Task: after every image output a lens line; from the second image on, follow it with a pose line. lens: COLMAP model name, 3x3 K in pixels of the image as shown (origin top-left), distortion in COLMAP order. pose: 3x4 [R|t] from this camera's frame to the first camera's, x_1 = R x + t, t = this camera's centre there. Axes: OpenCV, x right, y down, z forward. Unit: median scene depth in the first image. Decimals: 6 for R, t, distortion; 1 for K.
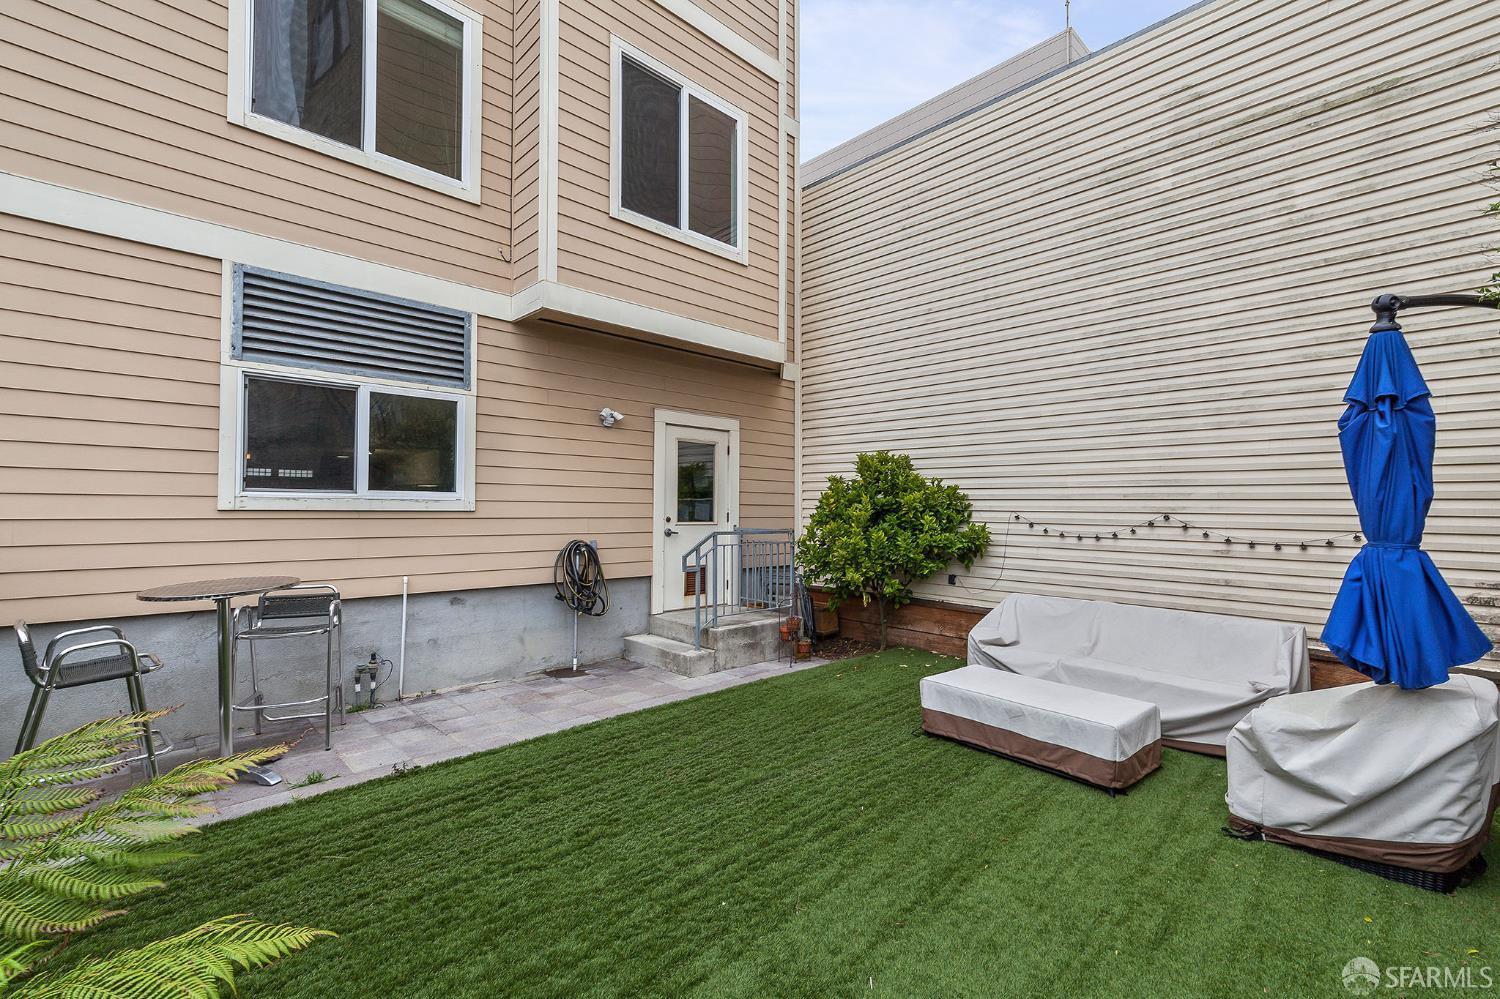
lens RADIAL K [[648.9, 0, 750.9], [0, 648.9, 498.4], [0, 0, 1]] dist [0.015426, 0.000378]
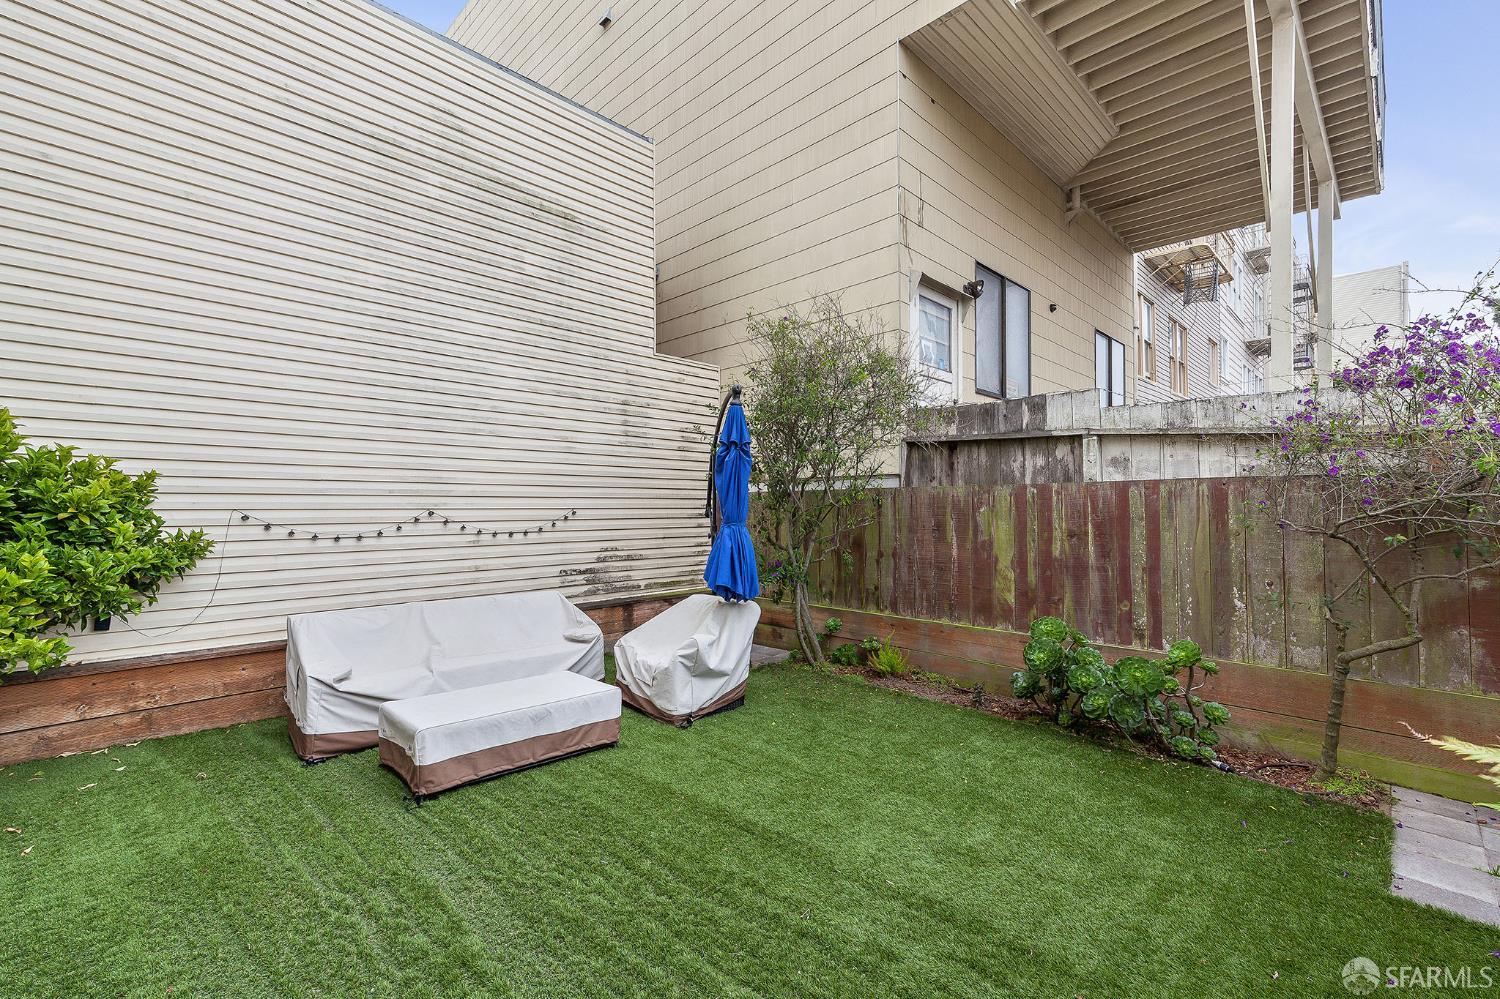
lens RADIAL K [[648.9, 0, 756.0], [0, 648.9, 501.7], [0, 0, 1]] dist [0.015426, 0.000378]
pose [[-0.030525, -0.001303, 0.999533, -0.412628], [-0.011638, 0.999932, 0.000948, 0.003838], [-0.999466, -0.011603, -0.030538, 0.510661]]
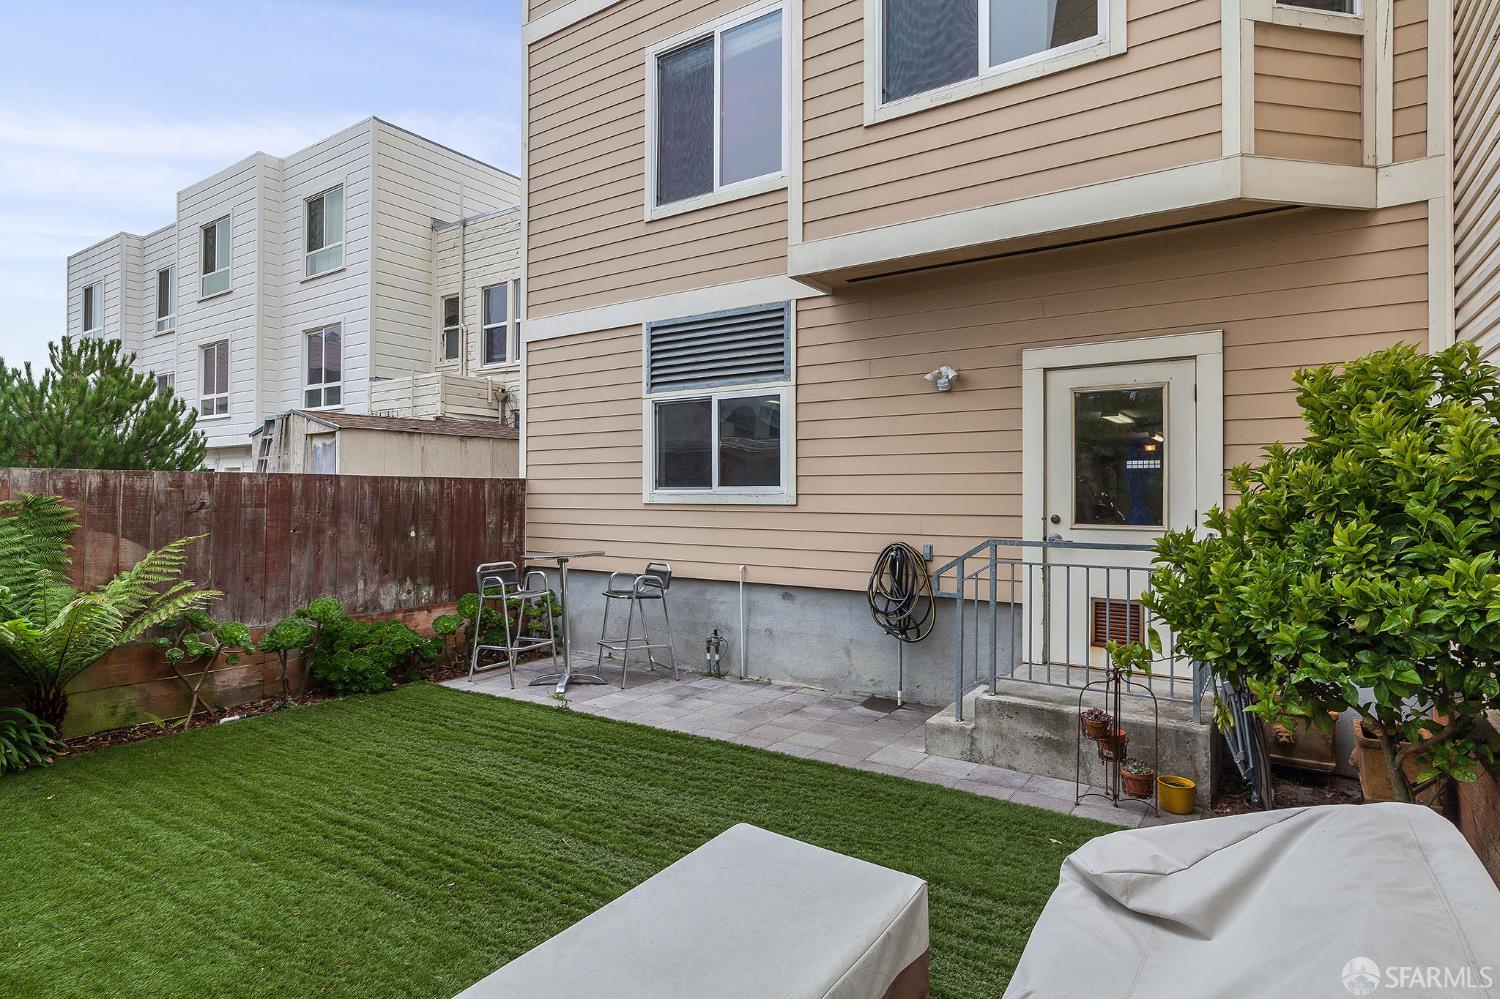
lens RADIAL K [[785.7, 0, 756.2], [0, 785.7, 501.3], [0, 0, 1]] dist [-0.000146, 0.000594]
pose [[0.226030, -0.004465, -0.974110, 0.706237], [0.013289, 0.999911, -0.001500, 0.015278], [0.974030, -0.012605, 0.226069, 0.694021]]
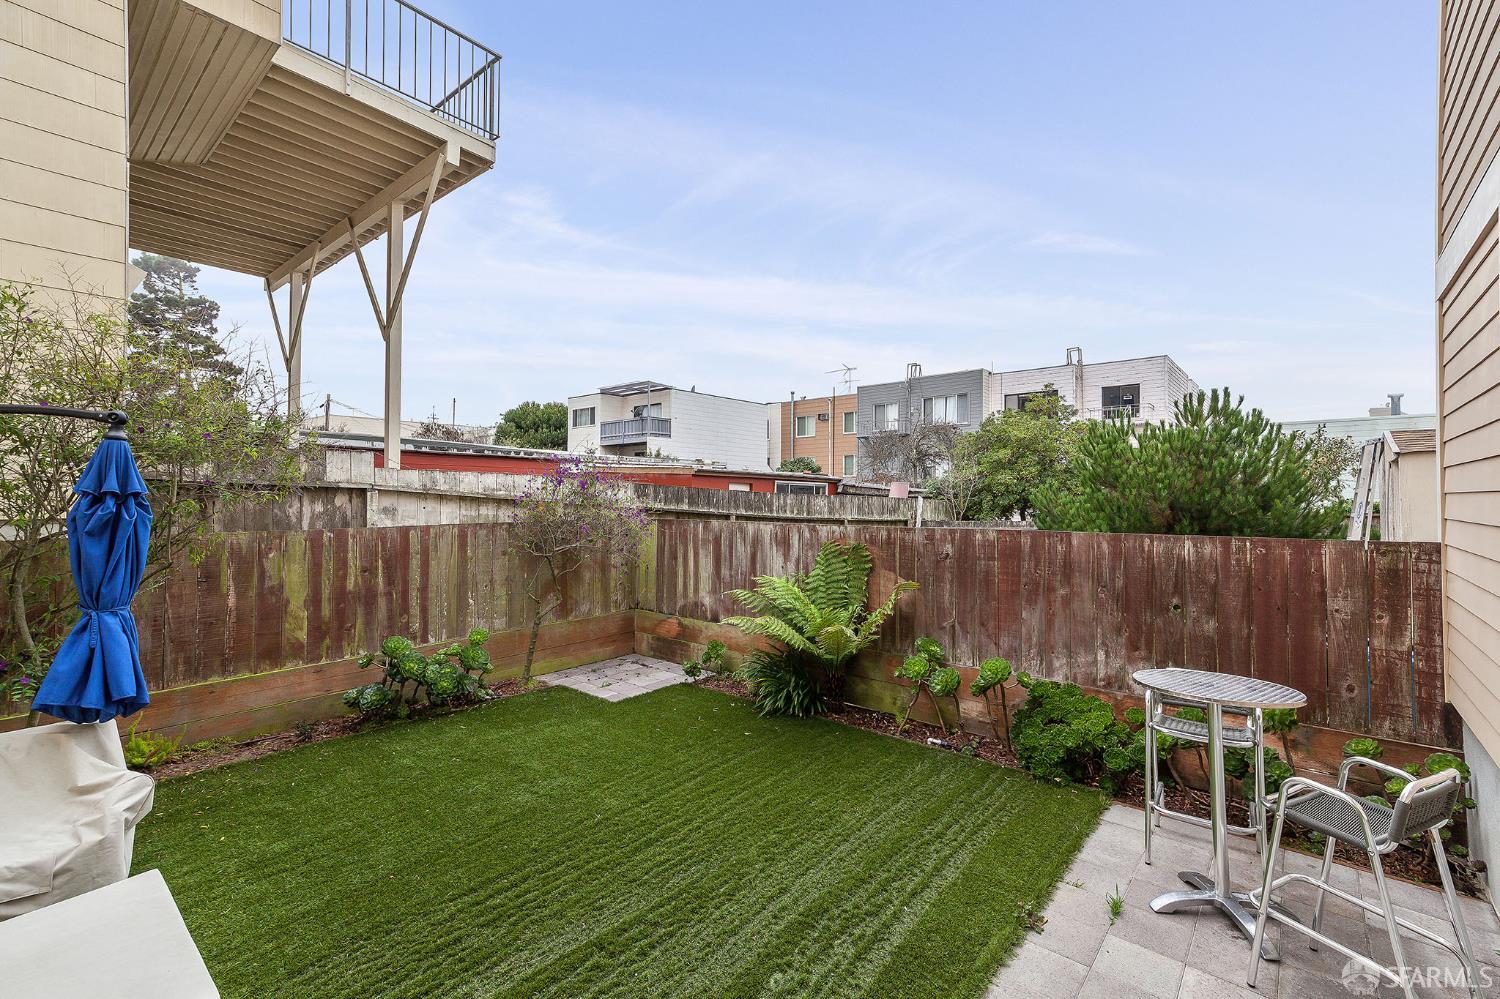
lens RADIAL K [[648.9, 0, 759.6], [0, 648.9, 487.7], [0, 0, 1]] dist [0.015426, 0.000378]
pose [[-0.993647, -0.011802, -0.111919, -0.067774], [-0.008616, 0.999545, -0.028912, -0.069050], [0.112209, -0.027764, -0.993297, 1.231626]]
